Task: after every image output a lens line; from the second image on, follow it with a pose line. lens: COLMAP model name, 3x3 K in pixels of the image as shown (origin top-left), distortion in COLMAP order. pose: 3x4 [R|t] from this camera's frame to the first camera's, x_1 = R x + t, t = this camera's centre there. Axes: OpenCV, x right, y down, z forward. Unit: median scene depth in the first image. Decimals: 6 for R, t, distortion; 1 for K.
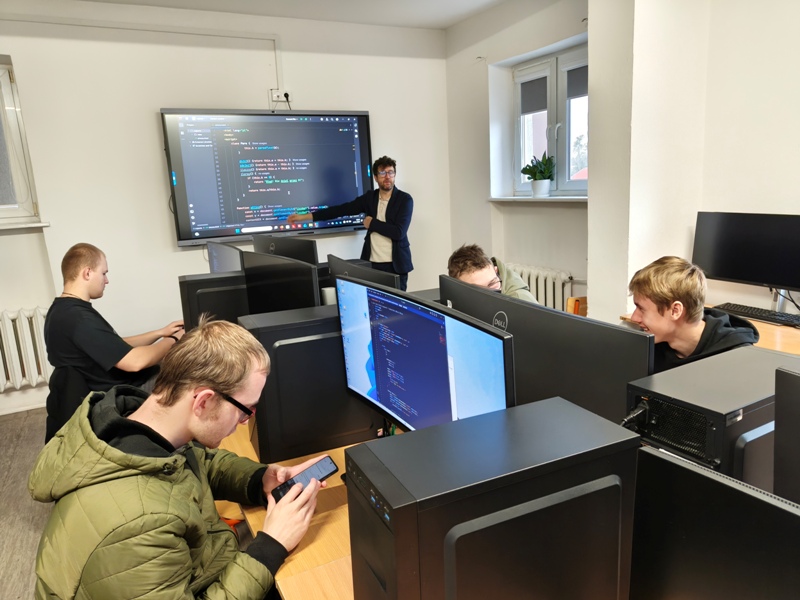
lens RADIAL K [[568.0, 0, 399.5], [0, 568.0, 294.5], [0, 0, 1]] dist [0.026876, -0.029364]
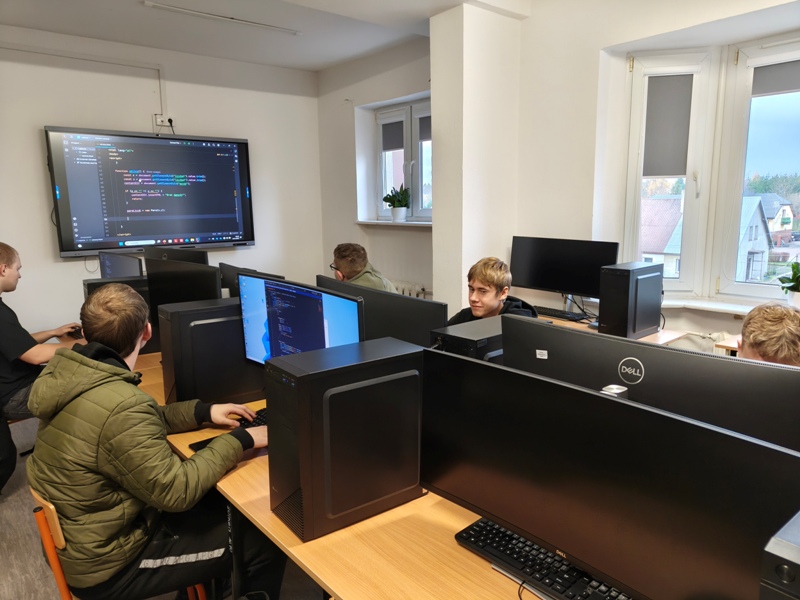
lens RADIAL K [[568.0, 0, 399.5], [0, 568.0, 294.5], [0, 0, 1]] dist [0.026876, -0.029364]
pose [[0.974345, 0.002847, 0.225042, -0.016965], [0.006020, 0.999232, -0.038707, 0.027473], [-0.224980, 0.039068, 0.973580, -0.151328]]
